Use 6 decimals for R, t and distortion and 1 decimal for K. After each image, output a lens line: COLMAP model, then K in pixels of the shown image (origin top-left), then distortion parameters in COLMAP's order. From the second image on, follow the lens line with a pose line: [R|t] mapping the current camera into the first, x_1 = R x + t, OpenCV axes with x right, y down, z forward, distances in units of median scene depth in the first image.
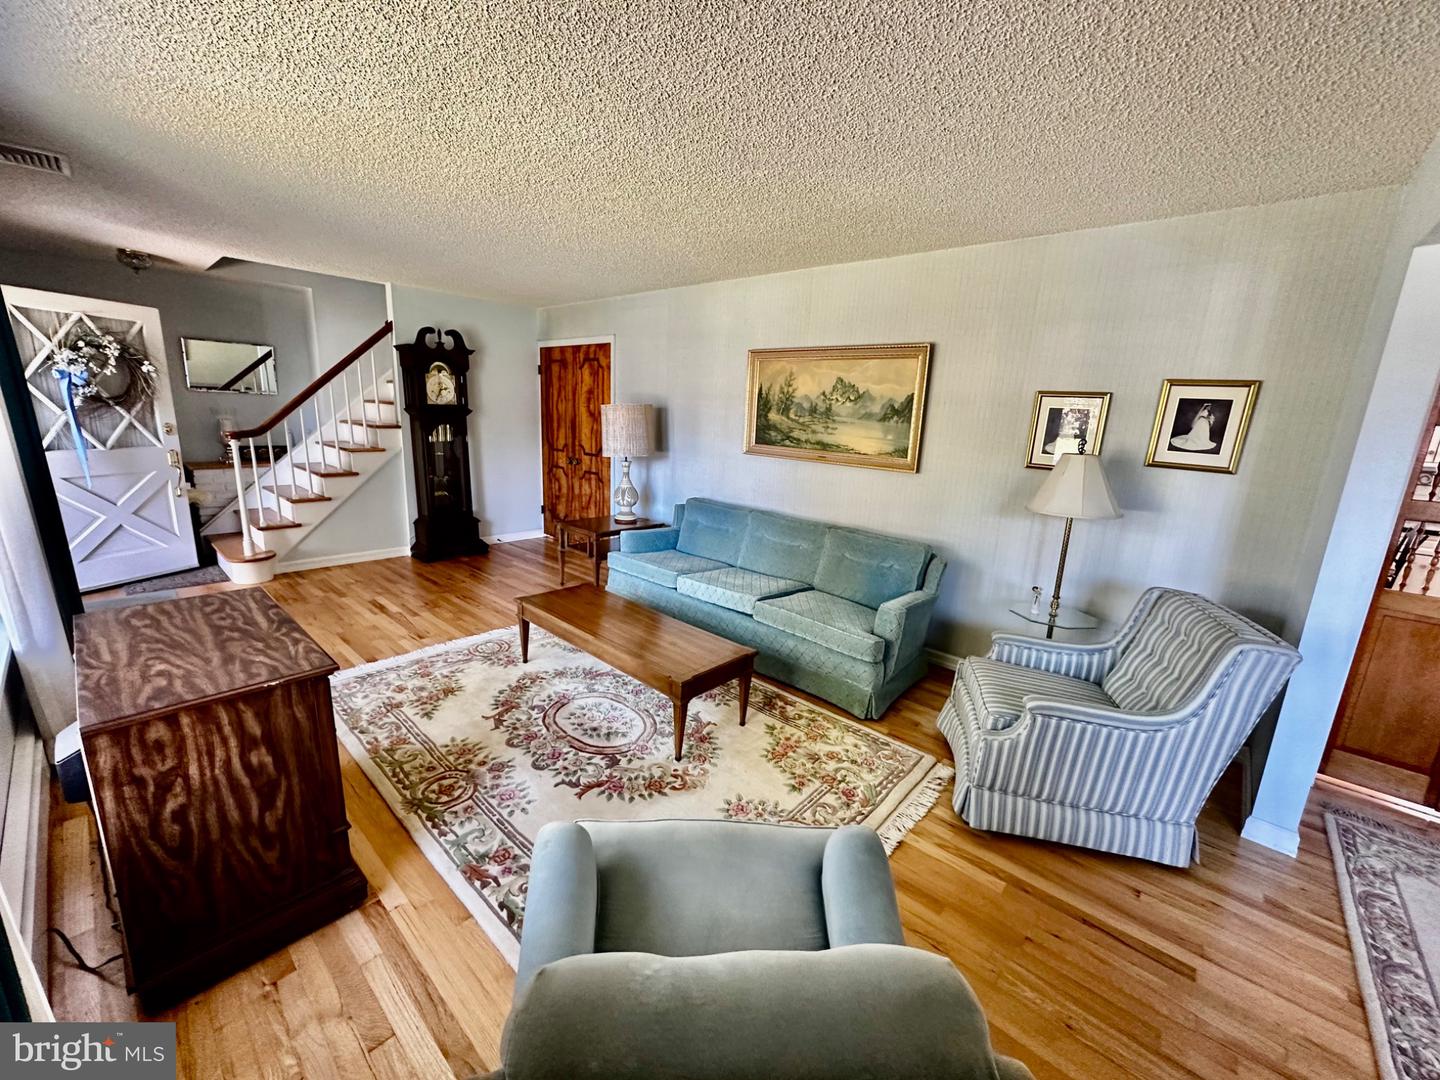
lens RADIAL K [[571.3, 0, 720.6], [0, 571.3, 540.3], [0, 0, 1]] dist [-0.005406, 0.001048]
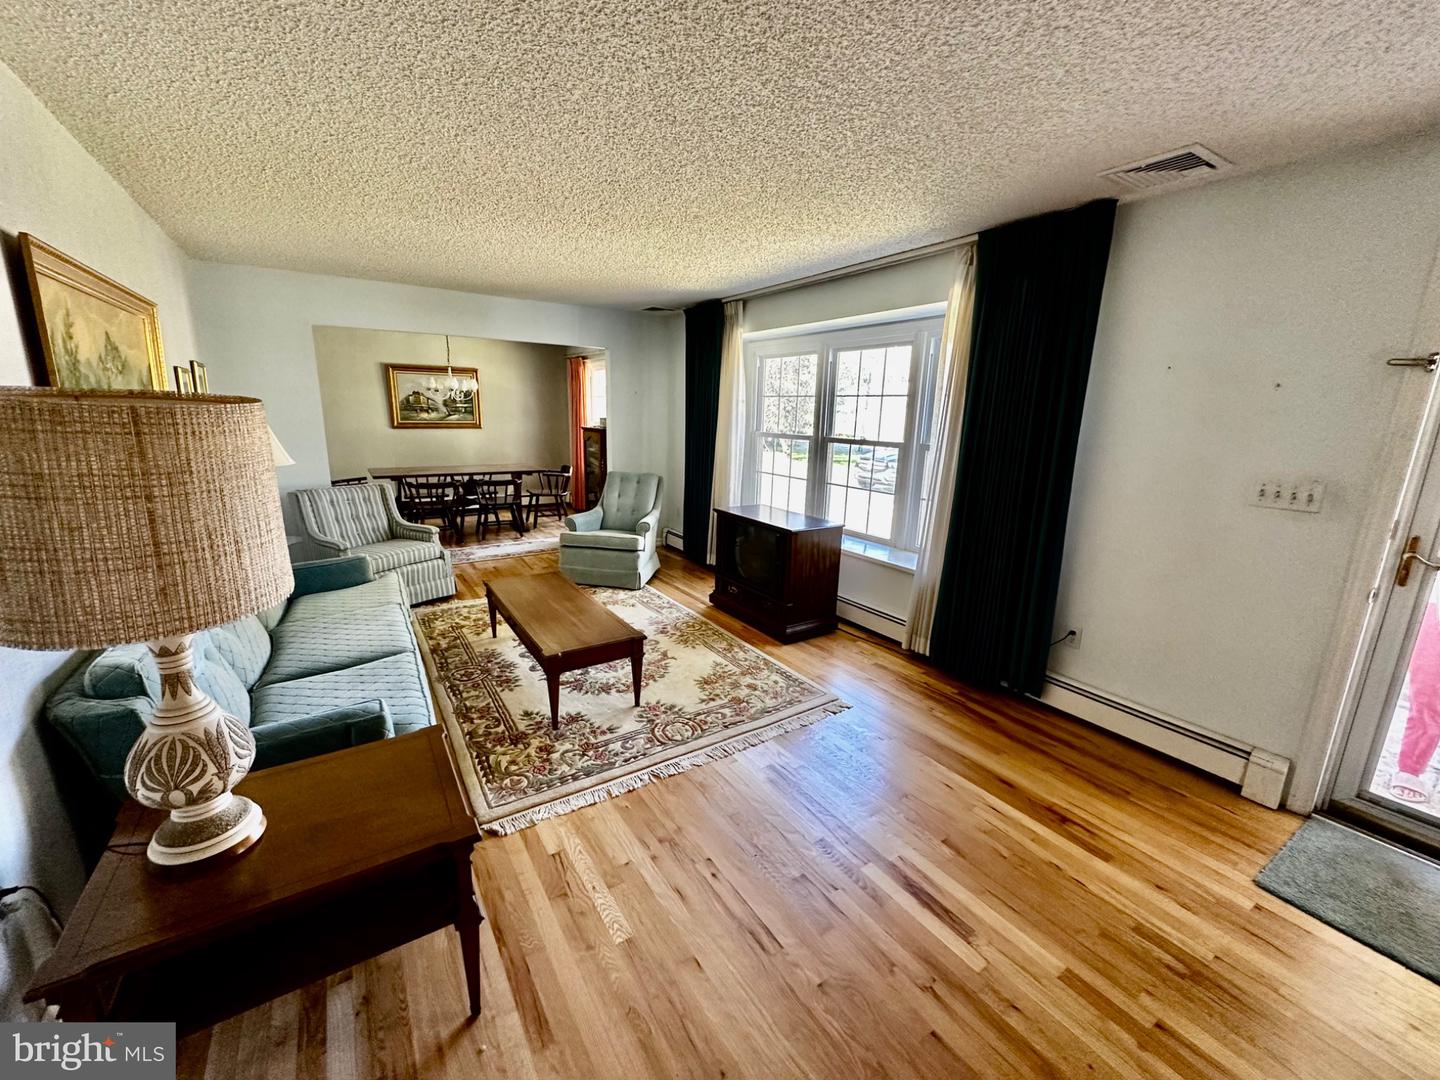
lens RADIAL K [[571.3, 0, 718.1], [0, 571.3, 537.7], [0, 0, 1]] dist [-0.005406, 0.001048]
pose [[-0.964577, -0.122033, 0.233880, -0.774329], [-0.009150, 0.901516, 0.432649, -0.487878], [-0.263644, 0.415183, -0.870698, 1.976801]]
